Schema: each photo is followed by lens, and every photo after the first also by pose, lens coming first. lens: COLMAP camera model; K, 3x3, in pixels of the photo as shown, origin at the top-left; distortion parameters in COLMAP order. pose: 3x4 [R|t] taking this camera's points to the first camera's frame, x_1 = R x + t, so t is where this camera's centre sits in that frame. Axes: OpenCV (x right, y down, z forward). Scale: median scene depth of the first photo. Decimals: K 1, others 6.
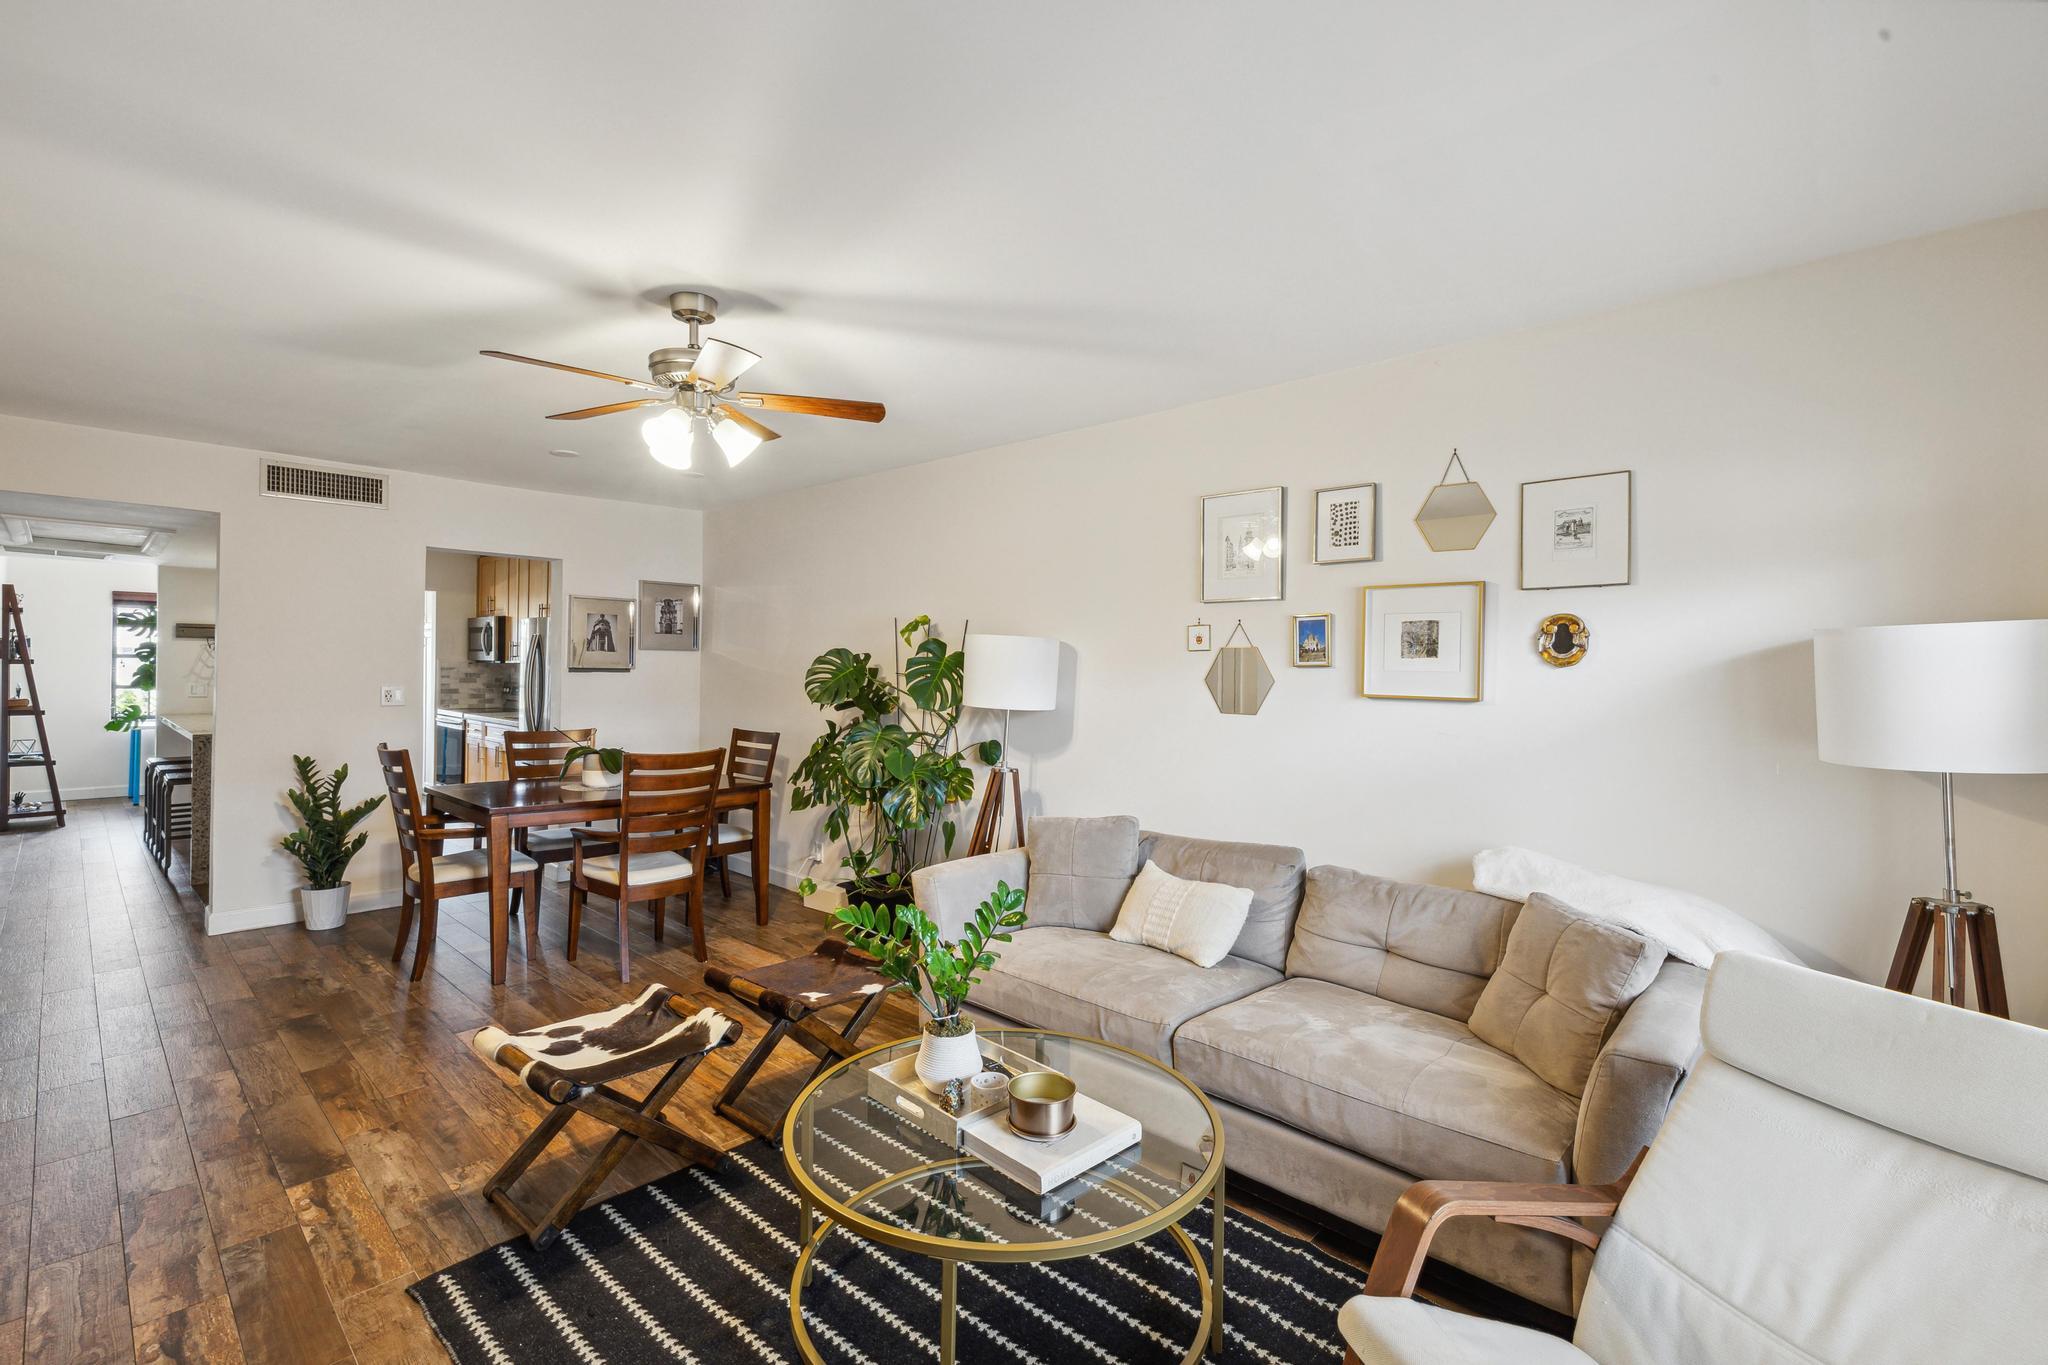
lens RADIAL K [[895.2, 0, 1014.6], [0, 895.2, 668.2], [0, 0, 1]] dist [-0.000107, -0.000136]
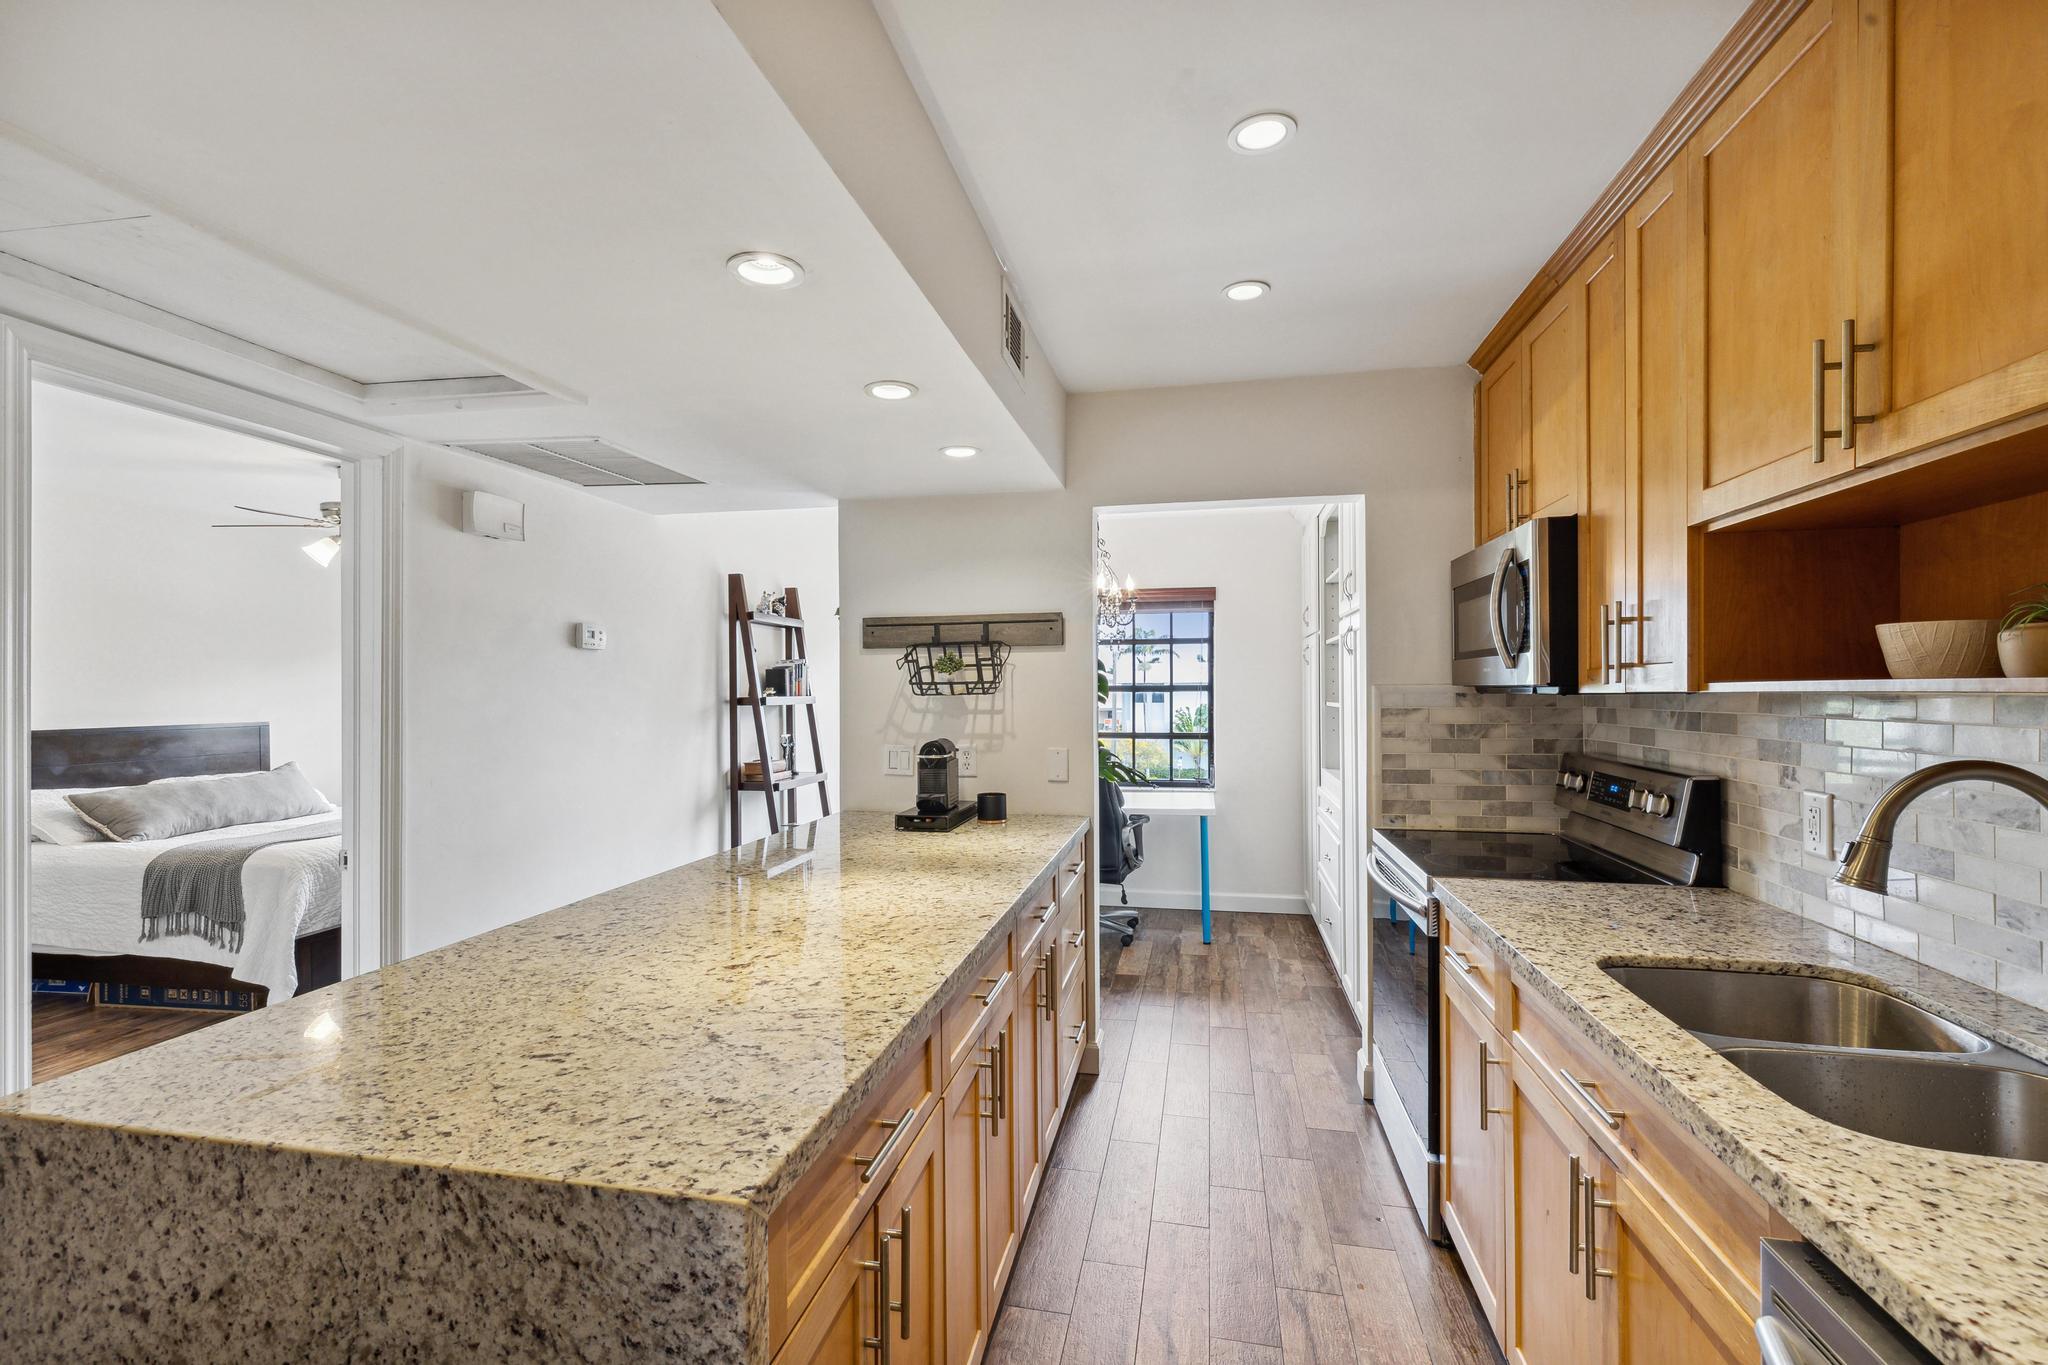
lens RADIAL K [[907.1, 0, 1014.9], [0, 907.1, 687.5], [0, 0, 1]] dist [0.002951, 0.000290]
pose [[0.516755, -0.018171, -0.855940, -0.442636], [0.007874, 0.999833, -0.016472, -0.004714], [0.856097, 0.001773, 0.516812, 0.747544]]
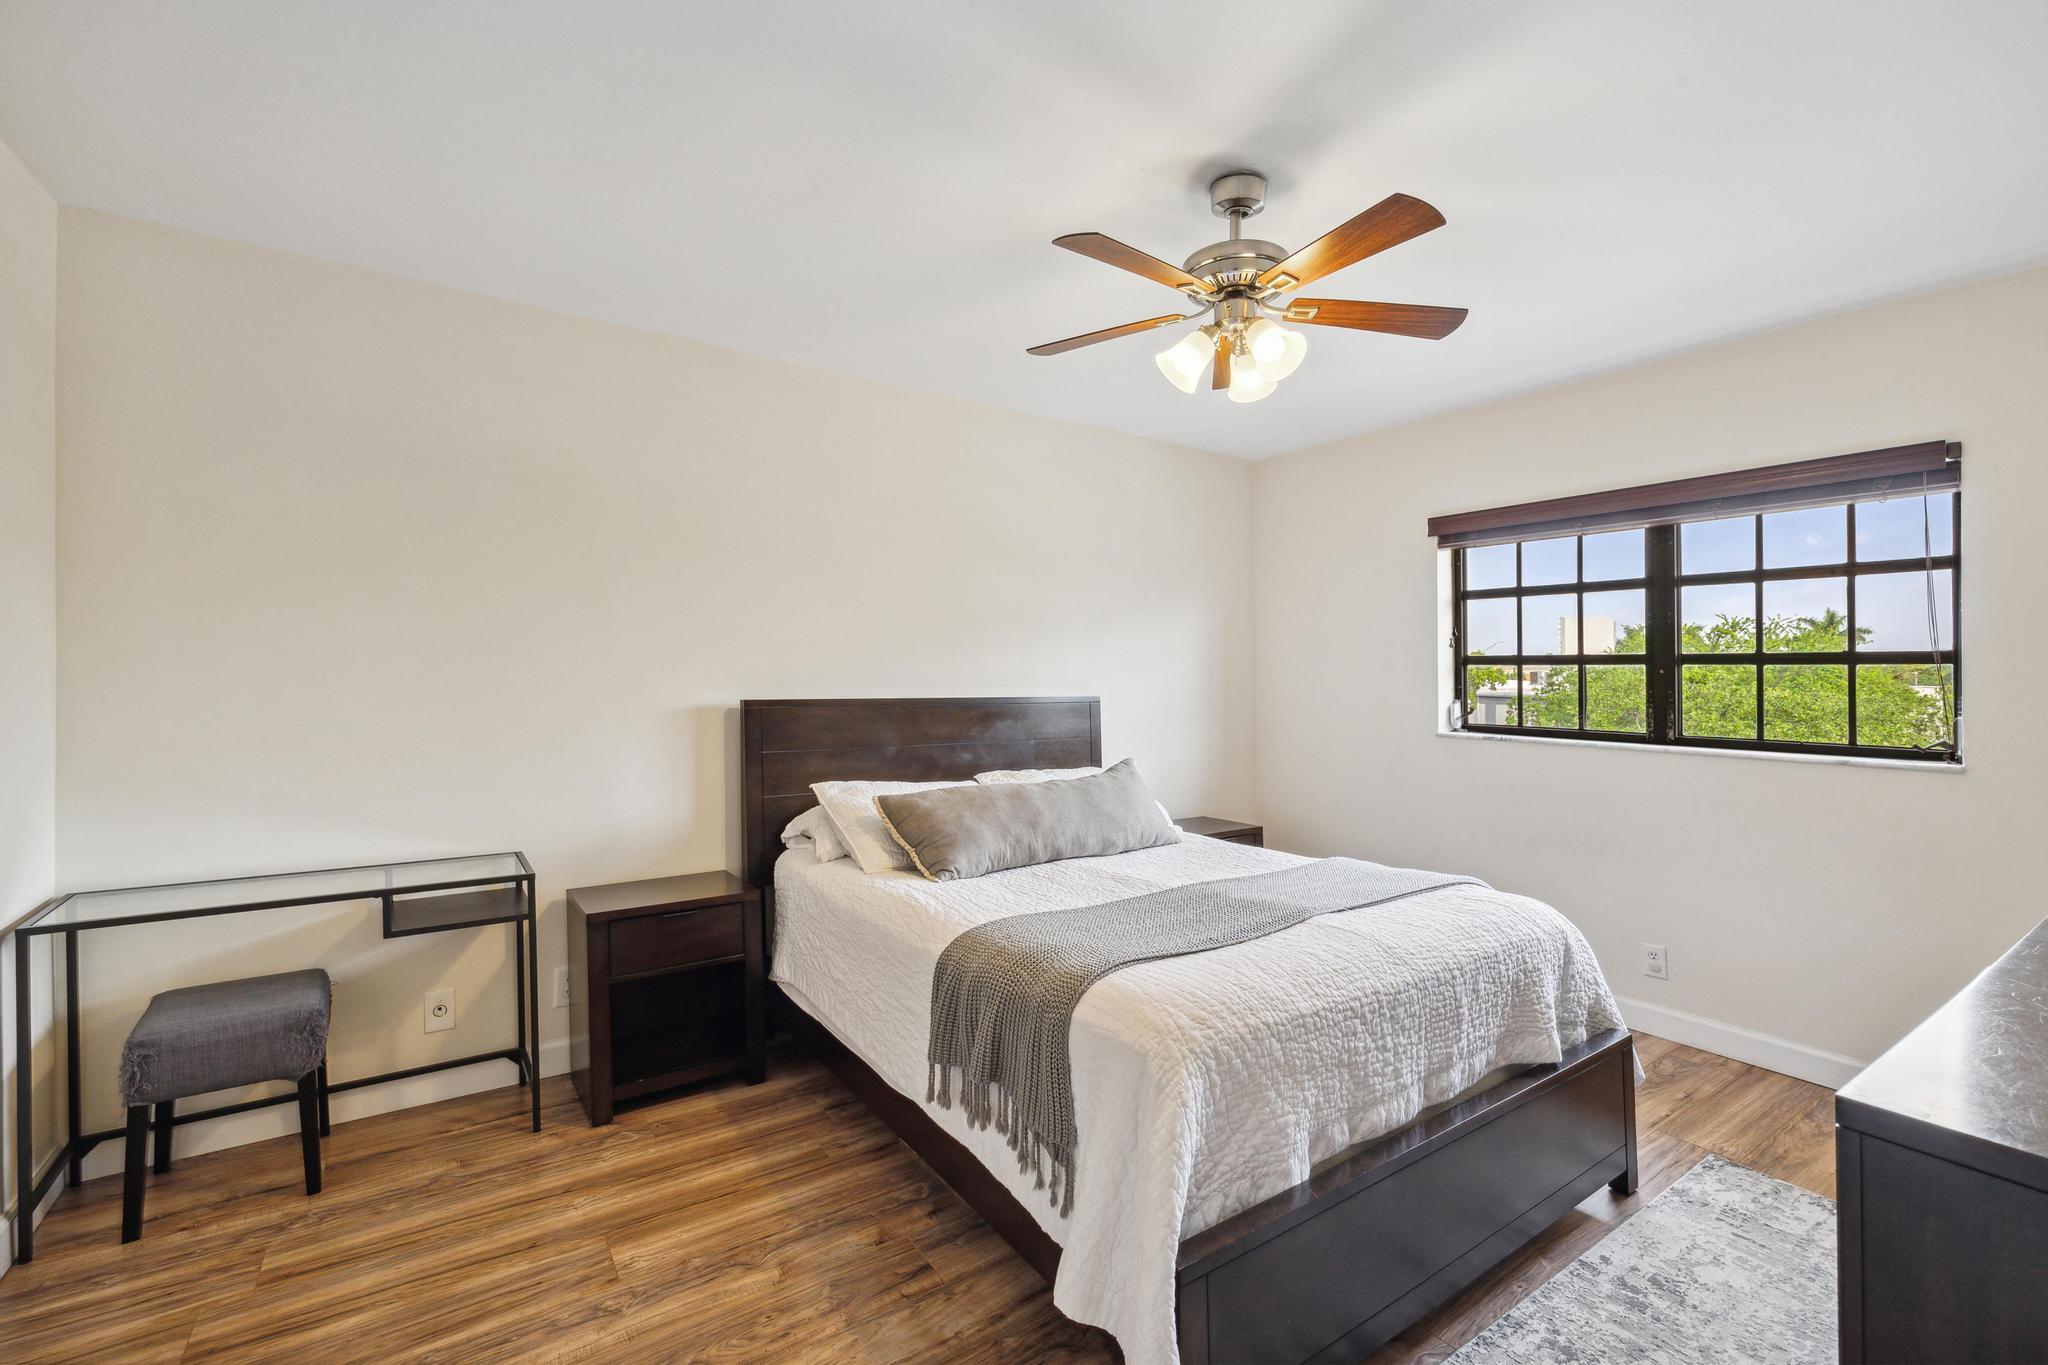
lens RADIAL K [[895.2, 0, 1014.6], [0, 895.2, 668.2], [0, 0, 1]] dist [-0.000107, -0.000136]
pose [[-0.221861, -0.020549, -0.974862, -0.860381], [-0.016584, 0.999713, -0.017299, -0.000604], [0.974937, 0.012329, -0.222138, 0.678102]]
